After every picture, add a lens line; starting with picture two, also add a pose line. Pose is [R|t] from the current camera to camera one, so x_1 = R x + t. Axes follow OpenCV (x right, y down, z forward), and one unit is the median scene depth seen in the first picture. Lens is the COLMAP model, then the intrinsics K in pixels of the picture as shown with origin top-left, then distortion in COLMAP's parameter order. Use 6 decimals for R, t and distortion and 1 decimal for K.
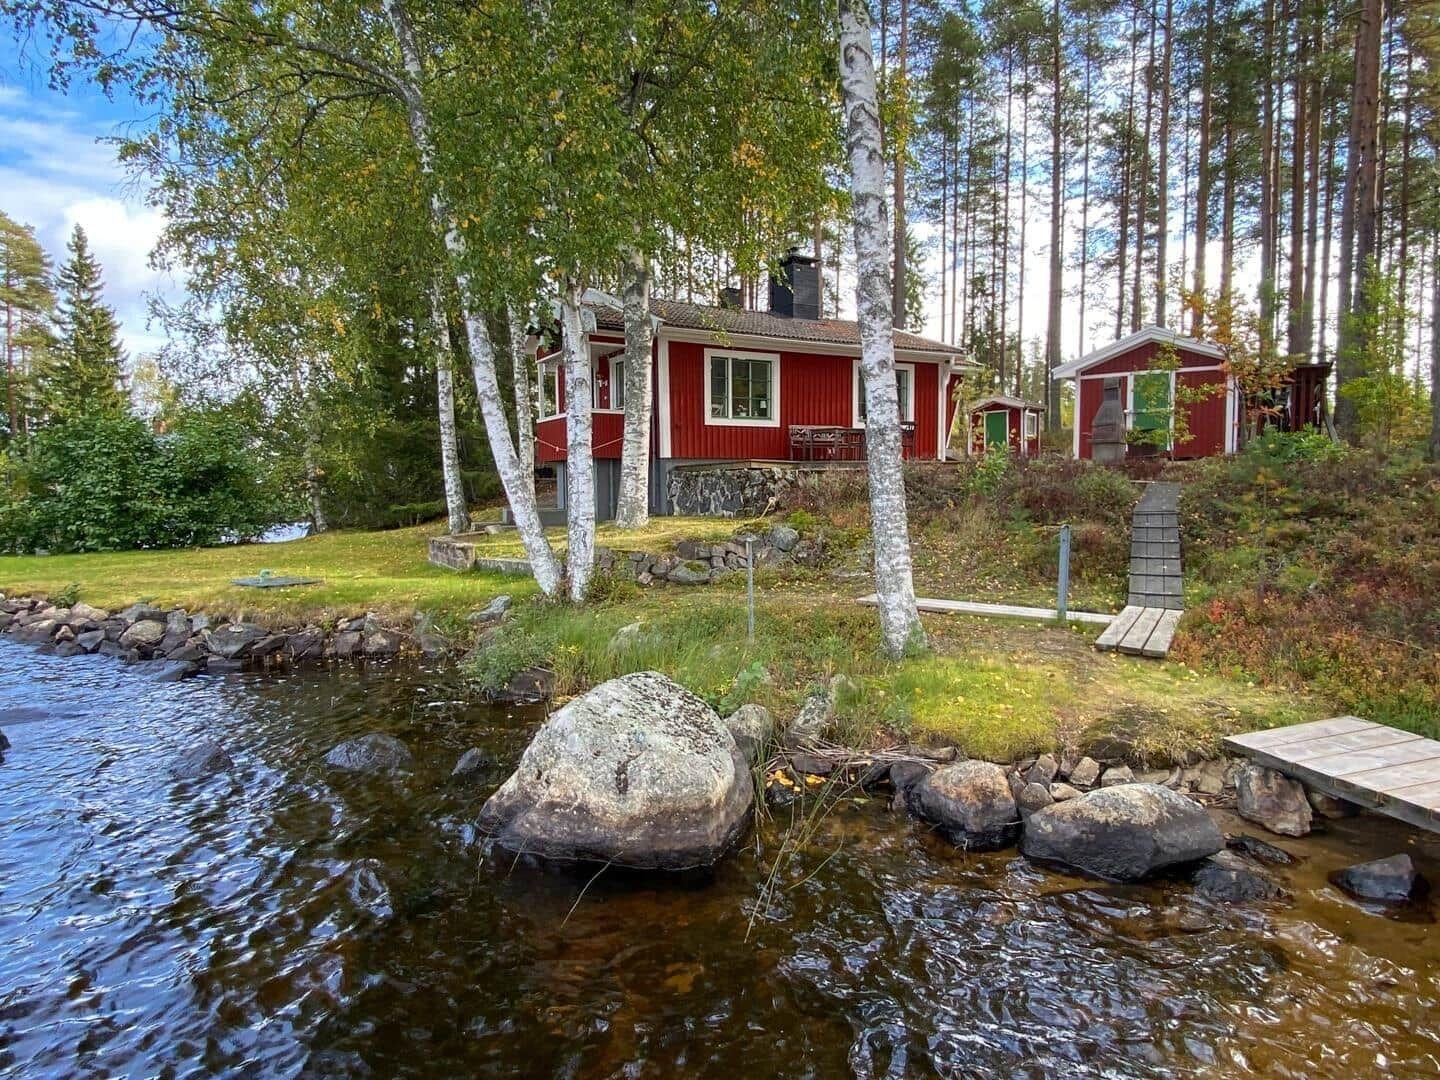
lens RADIAL K [[959.5, 0, 725.7], [0, 959.5, 563.3], [0, 0, 1]] dist [0.077081, -0.109612]
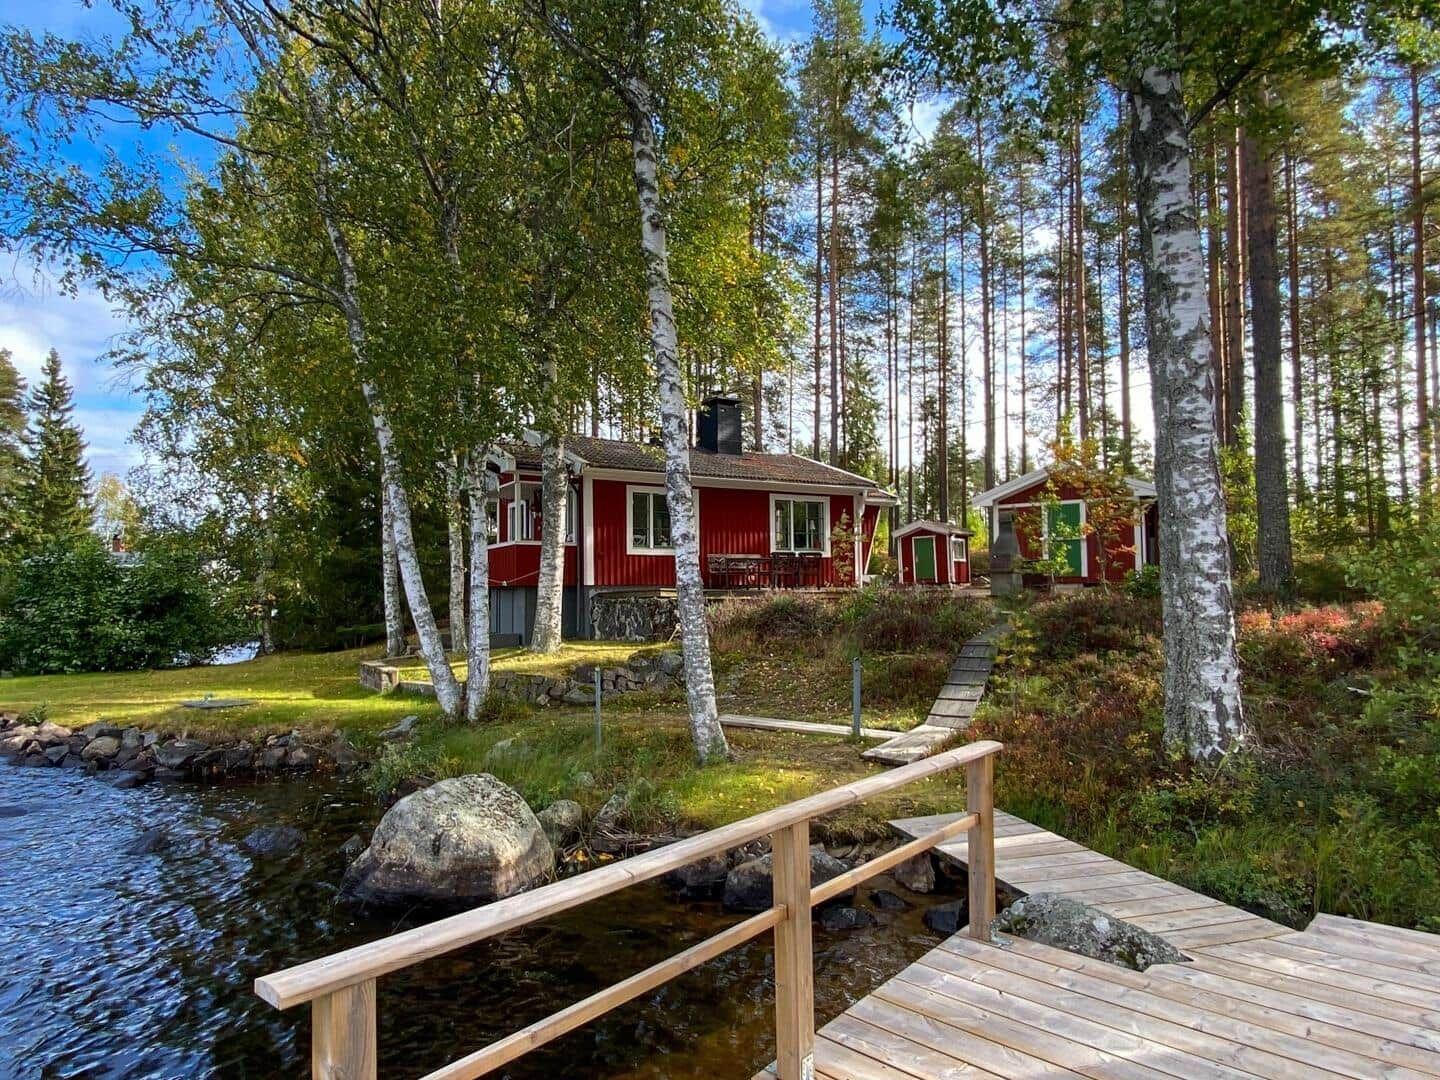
lens RADIAL K [[1133.9, 0, 744.7], [0, 1133.9, 533.3], [0, 0, 1]] dist [0.101348, -0.164430]
pose [[0.999802, 0.000339, -0.019875, 0.152603], [-0.002822, 0.992148, -0.125041, -0.010059], [0.019677, 0.125073, 0.991952, -0.296049]]
